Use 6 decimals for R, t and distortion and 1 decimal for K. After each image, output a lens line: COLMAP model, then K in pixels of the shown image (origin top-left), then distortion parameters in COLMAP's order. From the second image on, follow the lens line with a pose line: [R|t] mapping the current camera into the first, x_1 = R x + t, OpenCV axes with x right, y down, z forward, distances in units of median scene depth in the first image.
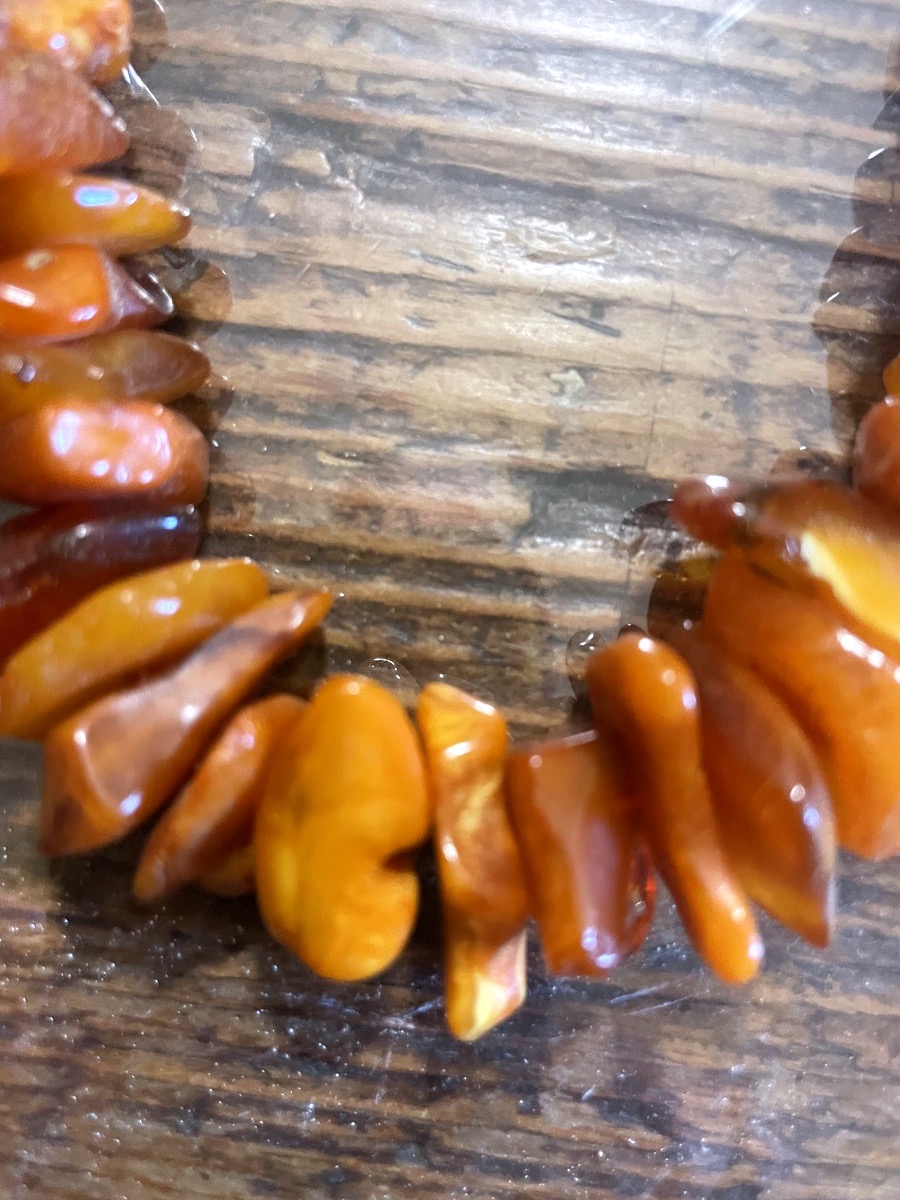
lens RADIAL K [[910.0, 0, 449.3], [0, 910.0, 598.4], [0, 0, 1]] dist [-0.005160, -0.024987]
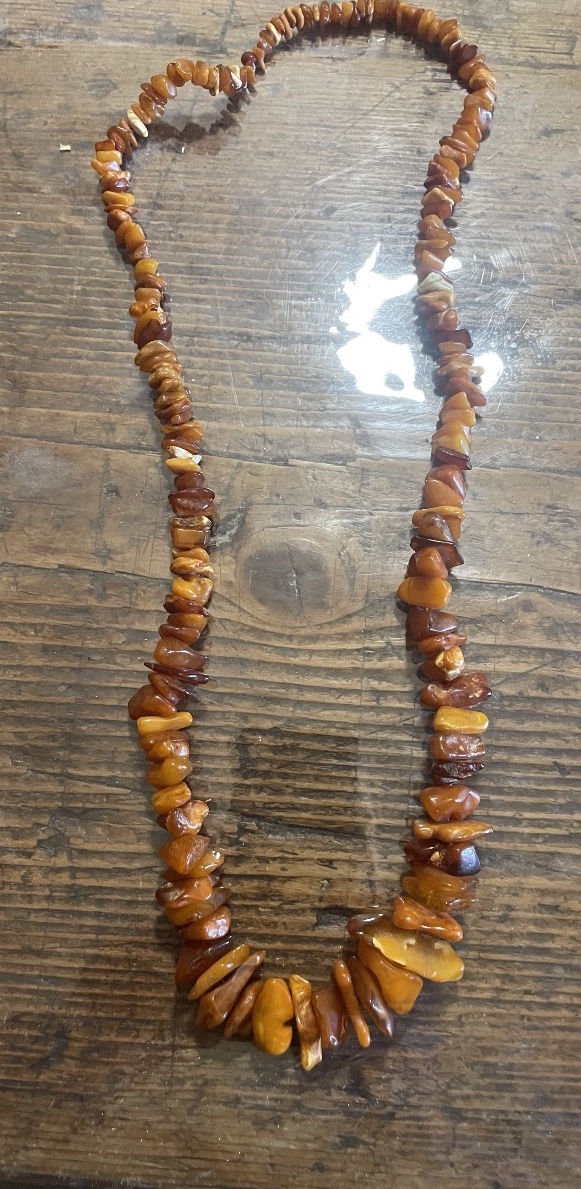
lens RADIAL K [[836.6, 0, 331.9], [0, 836.6, 607.6], [0, 0, 1]] dist [-0.000369, -0.003027]
pose [[0.997272, -0.070957, 0.020356, 0.173776], [0.073399, 0.982545, -0.170934, -0.769917], [-0.007872, 0.171962, 0.985072, -2.619289]]
